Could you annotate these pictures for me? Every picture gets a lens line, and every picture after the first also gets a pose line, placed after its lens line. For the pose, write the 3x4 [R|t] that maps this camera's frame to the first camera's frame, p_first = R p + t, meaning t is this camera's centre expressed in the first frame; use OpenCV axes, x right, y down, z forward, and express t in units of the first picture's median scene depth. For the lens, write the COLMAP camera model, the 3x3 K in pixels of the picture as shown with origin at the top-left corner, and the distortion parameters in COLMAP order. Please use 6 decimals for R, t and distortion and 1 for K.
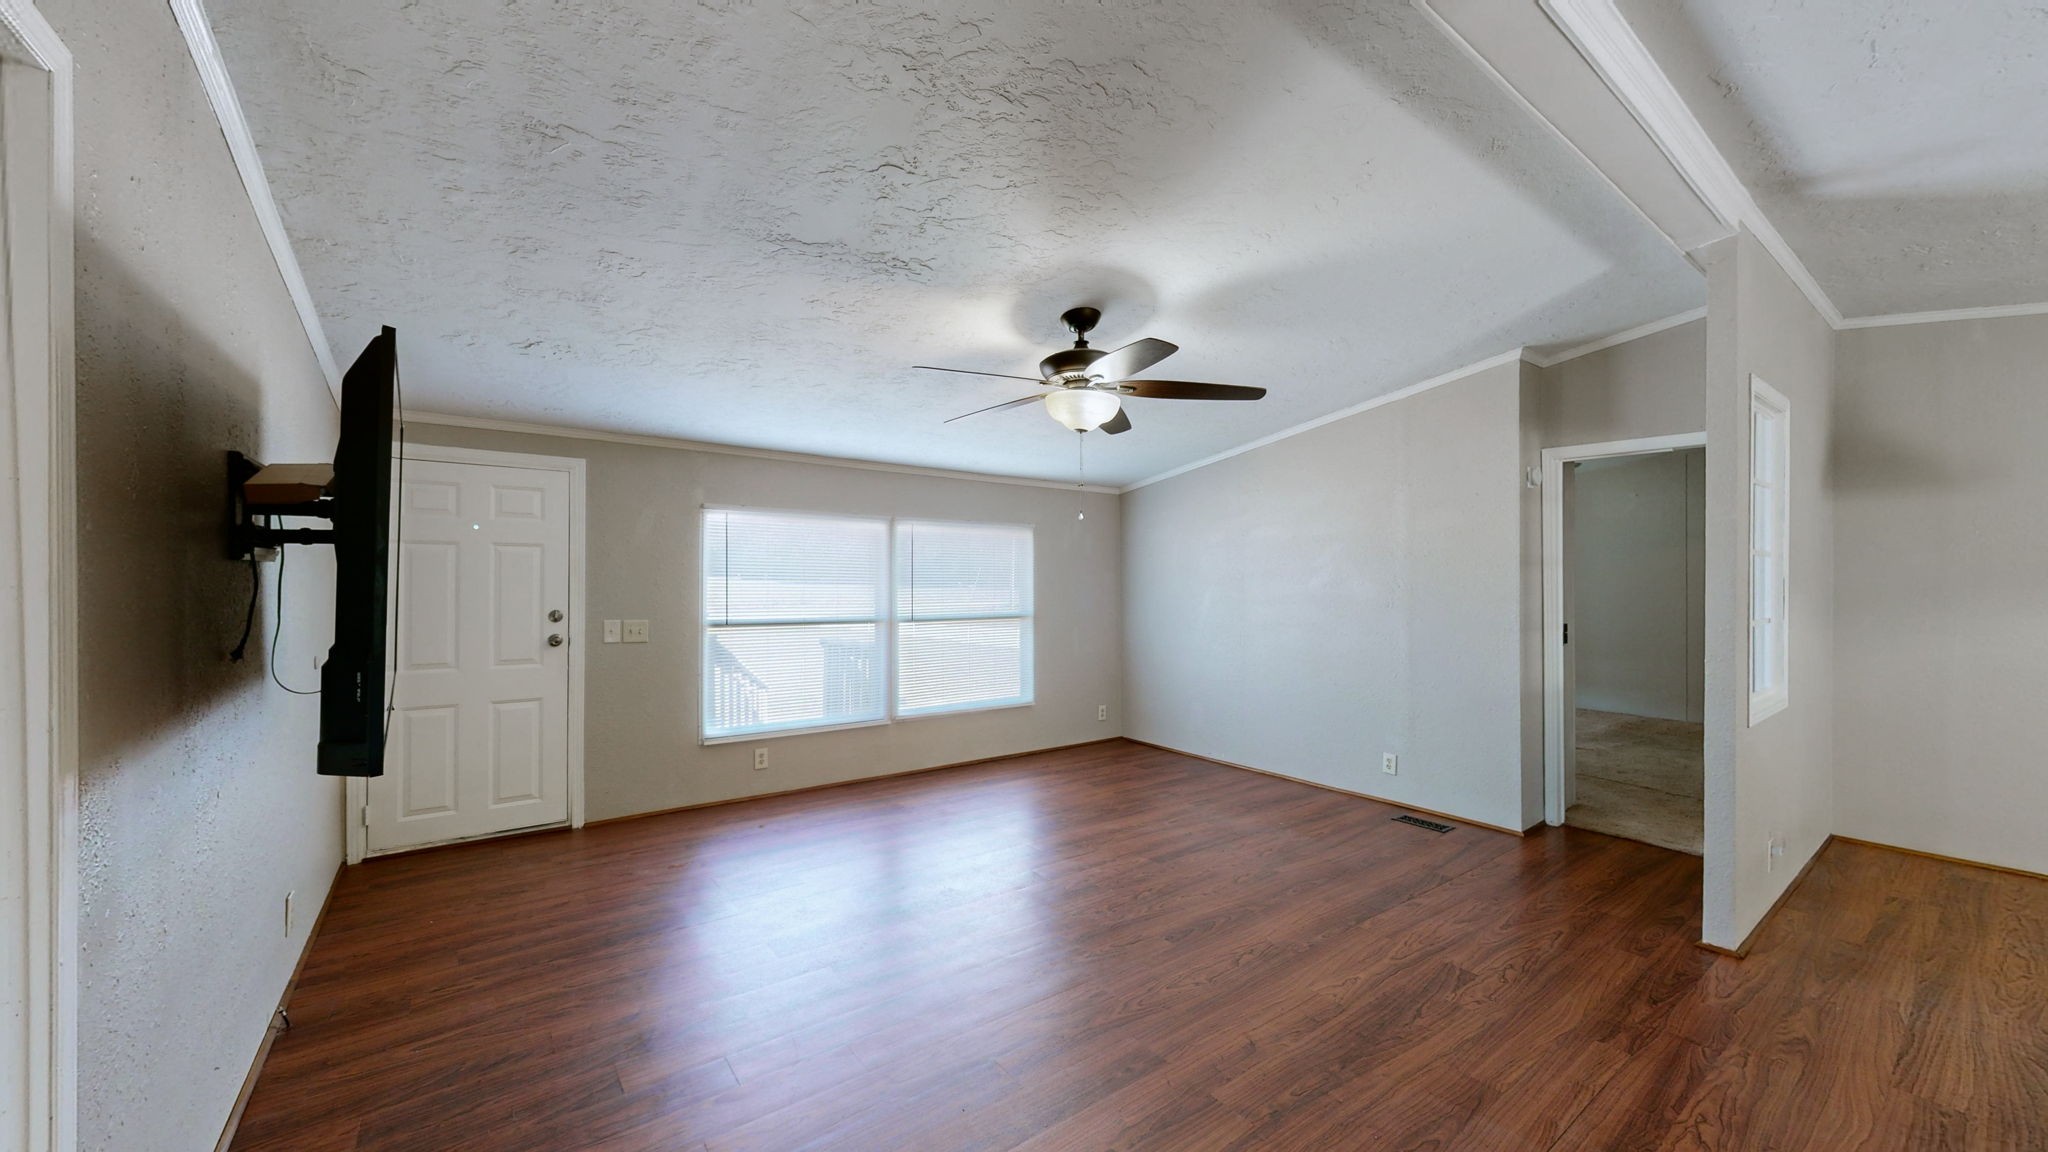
lens RADIAL K [[749.2, 0, 1027.1], [0, 749.2, 577.0], [0, 0, 1]] dist [0.000445, -0.000455]
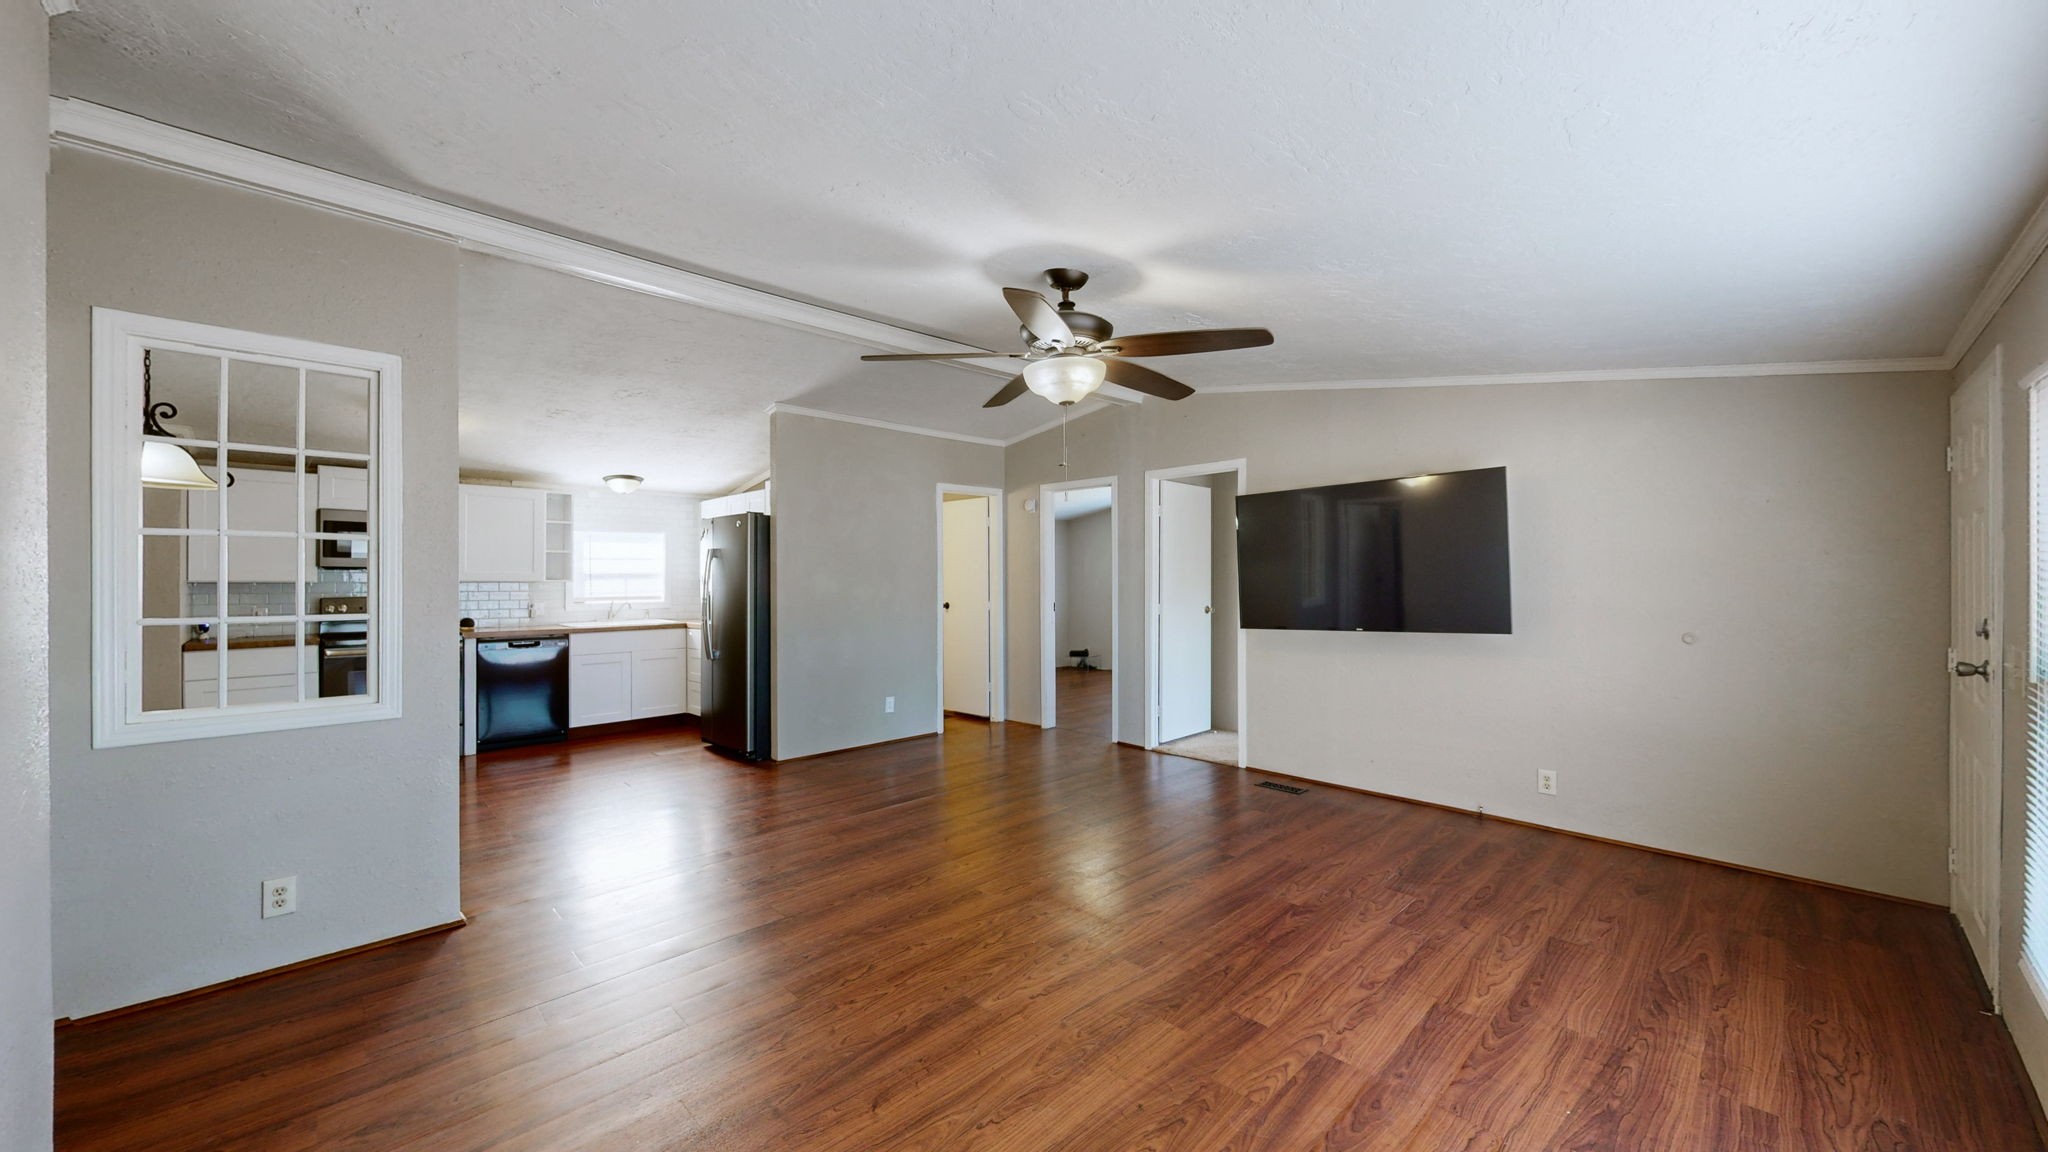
lens RADIAL K [[749.2, 0, 1028.1], [0, 749.2, 557.0], [0, 0, 1]] dist [0.000445, -0.000455]
pose [[-0.991714, -0.004182, -0.128401, 0.167324], [-0.001113, 0.999712, -0.023966, 0.009964], [0.128464, -0.023624, -0.991433, 1.358466]]
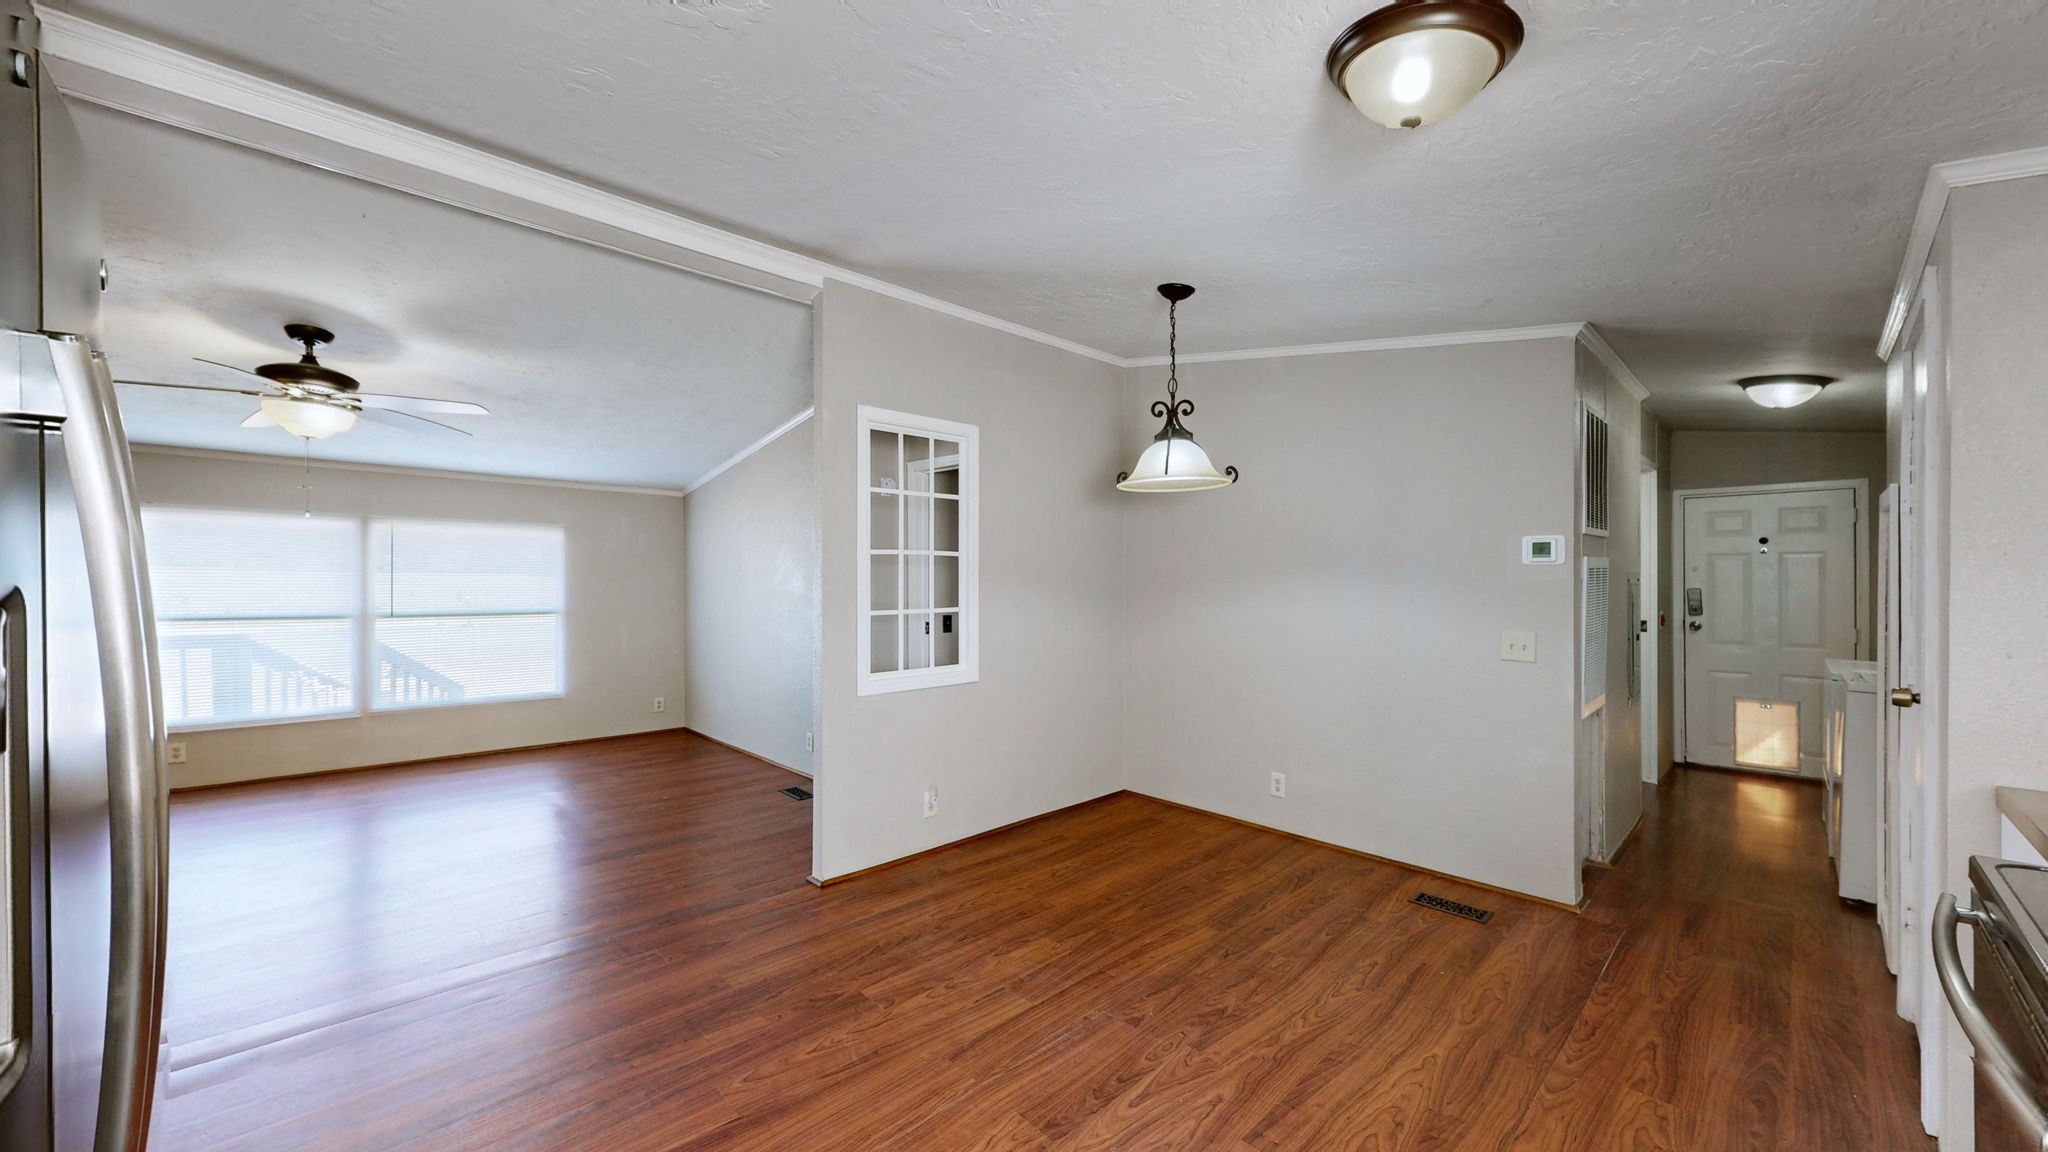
lens RADIAL K [[749.2, 0, 1026.5], [0, 749.2, 572.6], [0, 0, 1]] dist [0.000445, -0.000455]
pose [[0.993324, -0.000391, 0.115353, 0.711177], [0.001395, 0.999962, -0.008624, 0.009832], [-0.115345, 0.008728, 0.993287, -0.147236]]
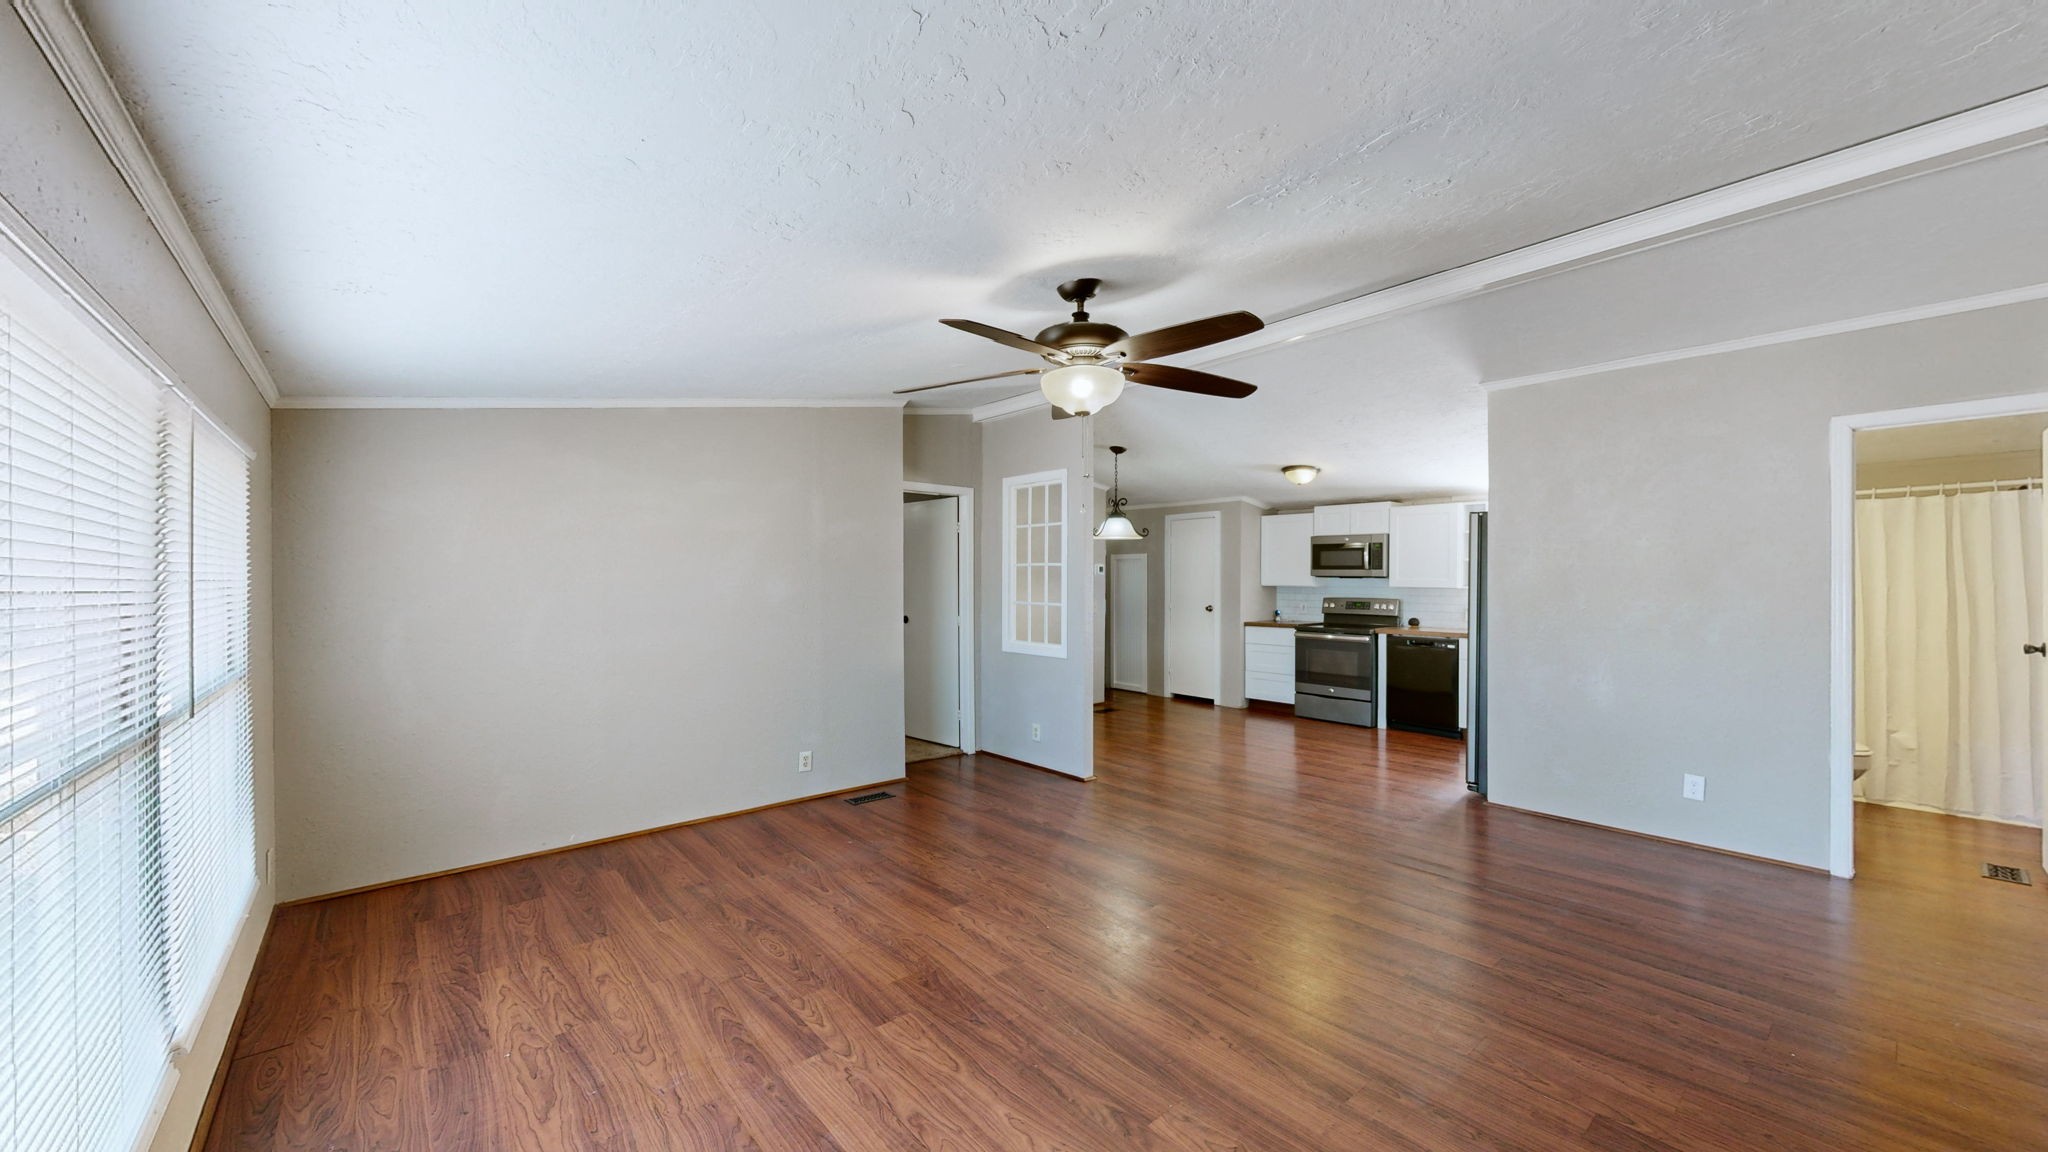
lens RADIAL K [[749.2, 0, 1016.5], [0, 749.2, 572.3], [0, 0, 1]] dist [0.000445, -0.000455]
pose [[-0.056484, 0.008203, 0.998370, -0.579191], [0.002548, 0.999964, -0.008072, 0.001668], [-0.998400, 0.002088, -0.056503, 0.808786]]
